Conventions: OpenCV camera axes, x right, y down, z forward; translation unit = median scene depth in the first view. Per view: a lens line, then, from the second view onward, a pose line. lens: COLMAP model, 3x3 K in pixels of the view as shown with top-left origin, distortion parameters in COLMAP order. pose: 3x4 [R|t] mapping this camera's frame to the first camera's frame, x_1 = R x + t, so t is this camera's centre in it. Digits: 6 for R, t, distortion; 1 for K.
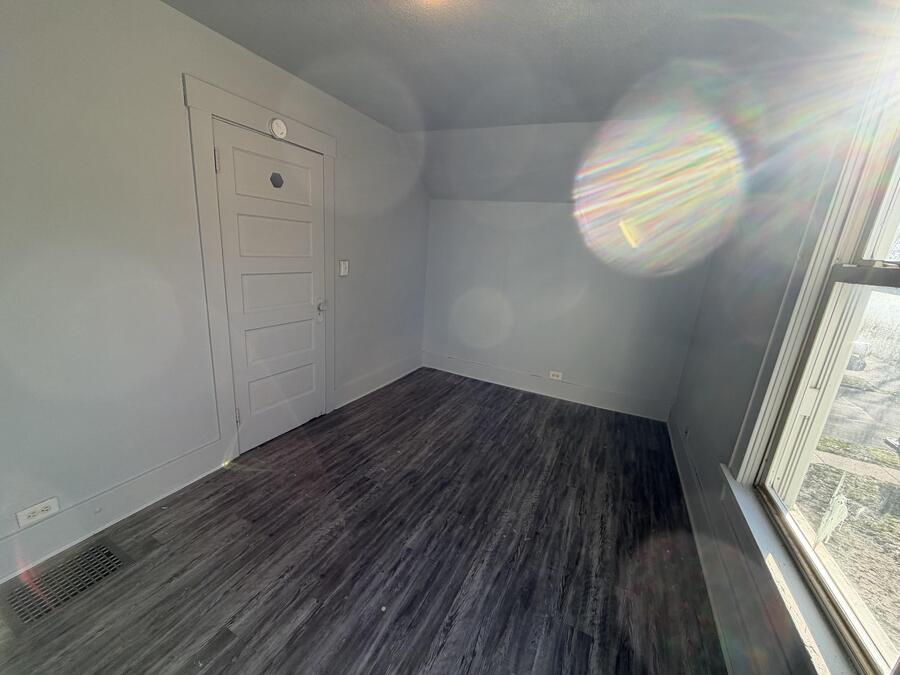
lens RADIAL K [[355.0, 0, 449.7], [0, 355.0, 339.0], [0, 0, 1]] dist [0.010476, -0.000298]
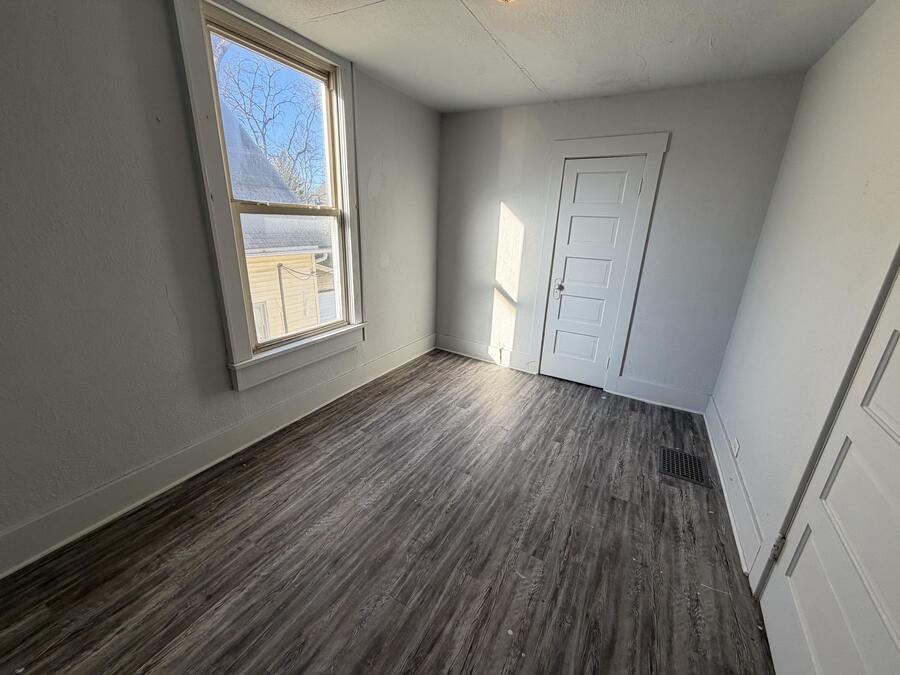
lens RADIAL K [[355.0, 0, 448.7], [0, 355.0, 336.7], [0, 0, 1]] dist [0.010476, -0.000298]
pose [[-0.991708, -0.126083, 0.024878, -0.016268], [-0.092246, 0.833158, 0.545287, -0.396753], [-0.089479, 0.538471, -0.837880, 1.522654]]
